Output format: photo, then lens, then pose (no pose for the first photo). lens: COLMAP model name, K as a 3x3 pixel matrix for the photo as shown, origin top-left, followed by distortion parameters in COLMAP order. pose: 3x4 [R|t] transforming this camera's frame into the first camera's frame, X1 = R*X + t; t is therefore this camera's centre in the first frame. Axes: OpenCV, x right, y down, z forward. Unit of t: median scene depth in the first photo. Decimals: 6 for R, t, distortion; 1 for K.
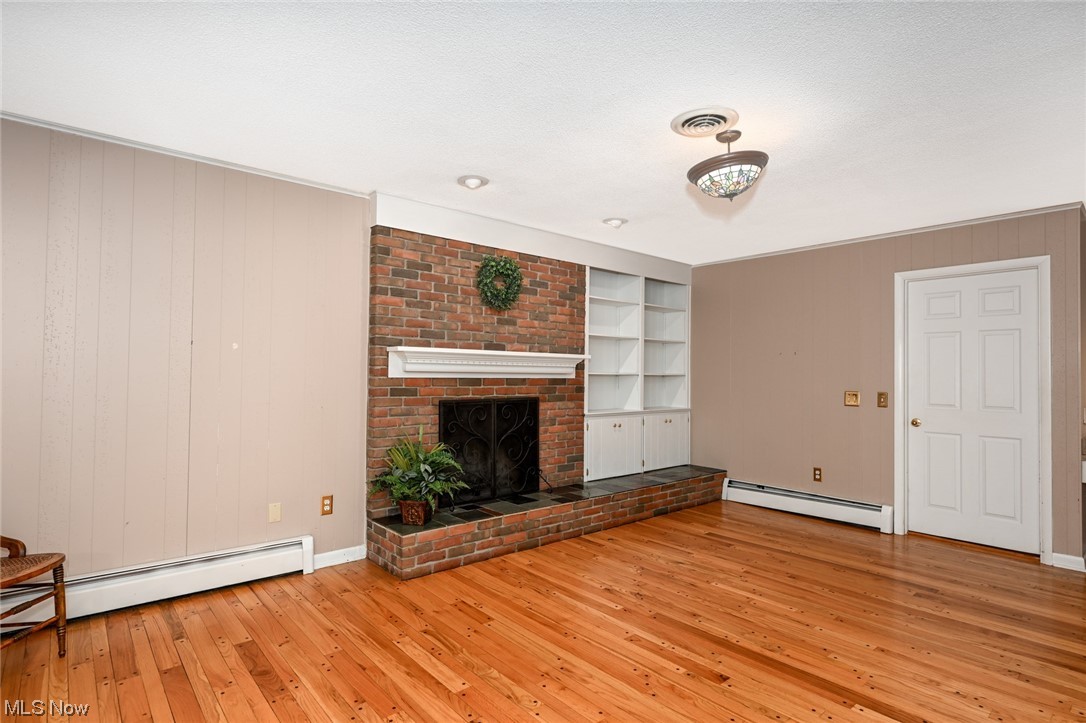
lens RADIAL K [[558.2, 0, 543.0], [0, 558.2, 361.5], [0, 0, 1]] dist [-0.001908, 0.000070]
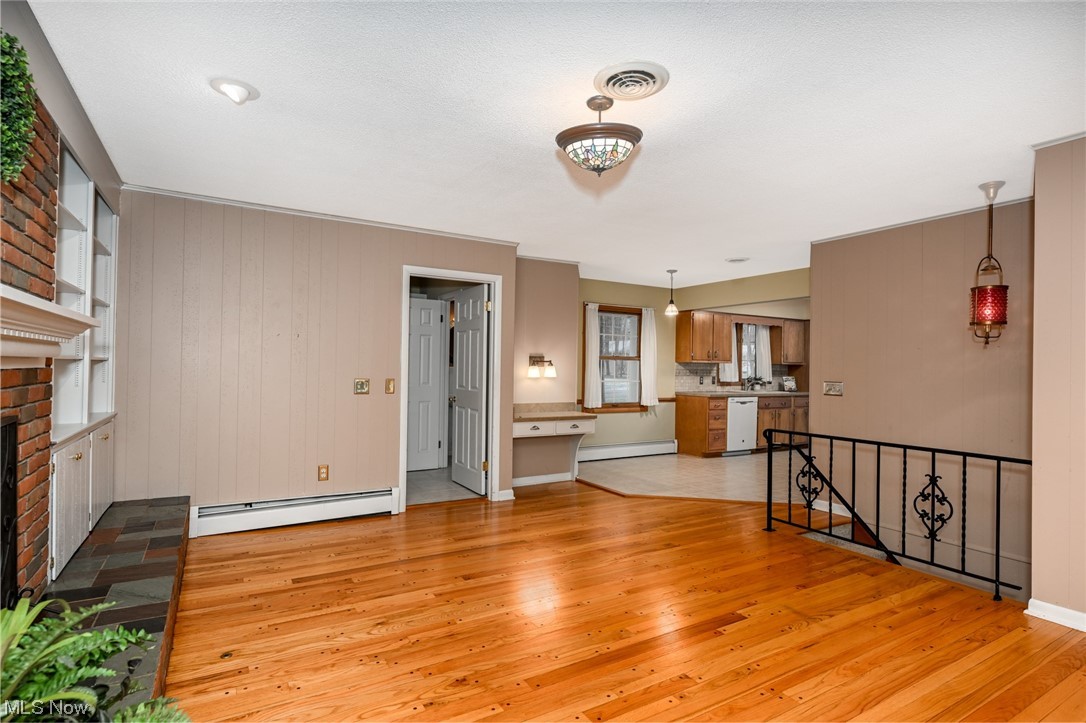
lens RADIAL K [[545.6, 0, 543.0], [0, 545.6, 361.5], [0, 0, 1]] dist [-0.000975, 0.000311]
pose [[0.177913, 0.001822, 0.984044, -0.438287], [-0.035136, 0.999372, 0.004502, 0.011612], [-0.983419, -0.035376, 0.177866, 0.723529]]
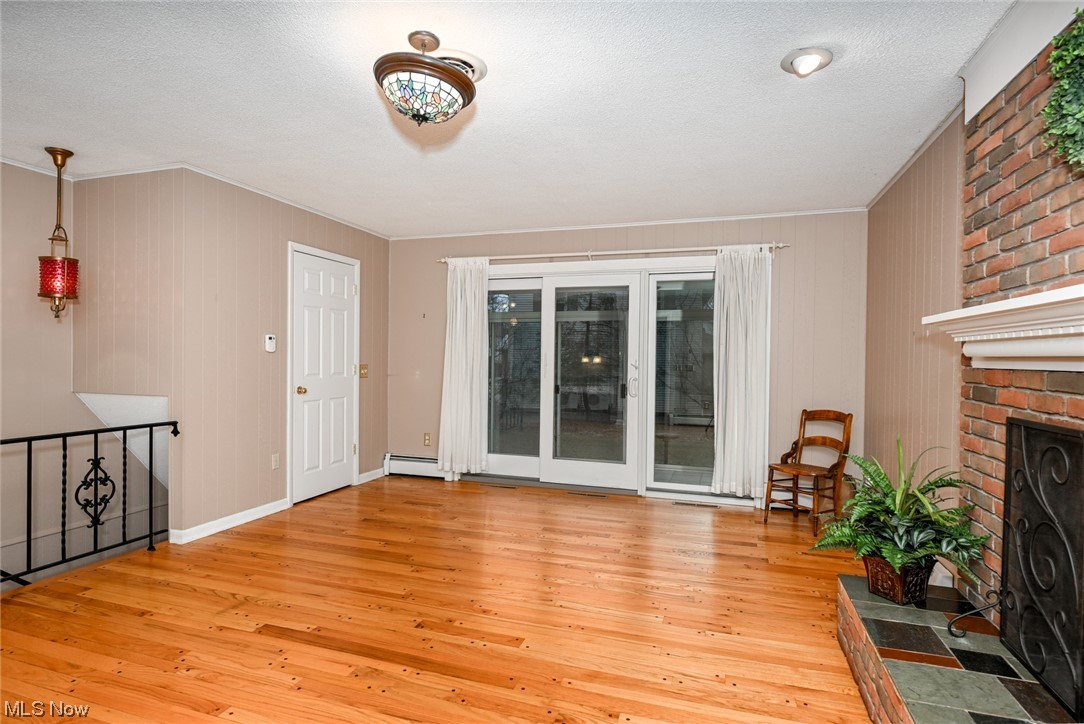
lens RADIAL K [[557.2, 0, 542.0], [0, 557.2, 362.0], [0, 0, 1]] dist [-0.001908, 0.000070]
pose [[-0.857491, -0.016612, -0.514231, 0.457788], [-0.010362, 0.999833, -0.015020, 0.038962], [0.514395, -0.007551, -0.857520, 1.370403]]
